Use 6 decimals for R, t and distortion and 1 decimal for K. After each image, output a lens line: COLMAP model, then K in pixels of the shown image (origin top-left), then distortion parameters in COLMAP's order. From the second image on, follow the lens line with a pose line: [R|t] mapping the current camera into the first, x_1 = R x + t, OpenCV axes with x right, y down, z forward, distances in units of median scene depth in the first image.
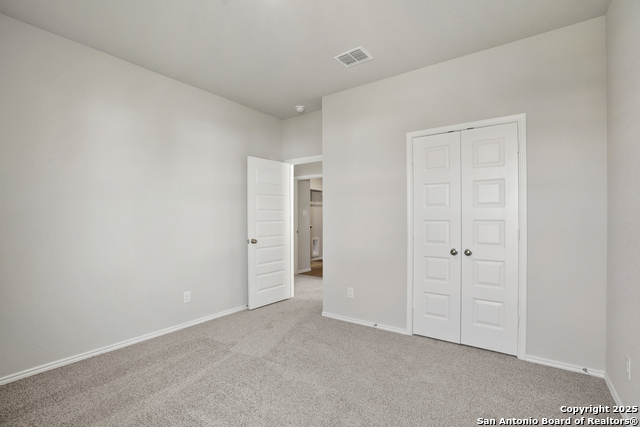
lens RADIAL K [[303.2, 0, 319.8], [0, 303.2, 217.9], [0, 0, 1]] dist [-0.000025, 0.000658]
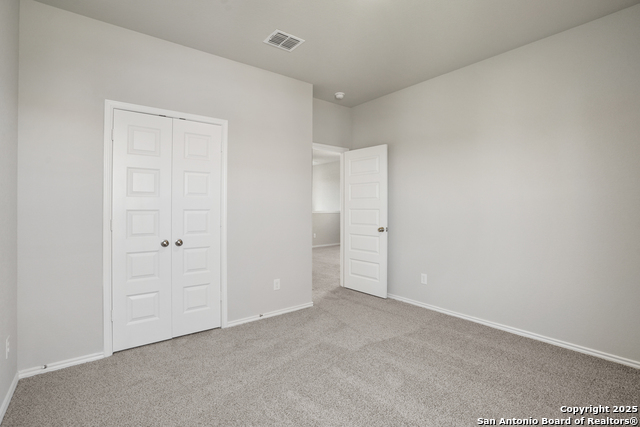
lens RADIAL K [[315.6, 0, 320.3], [0, 315.6, 204.0], [0, 0, 1]] dist [0.000009, 0.000063]
pose [[0.297582, 0.011265, 0.954630, -0.367725], [0.002170, 0.999920, -0.012476, 0.002068], [-0.954694, 0.005784, 0.297534, 0.255177]]
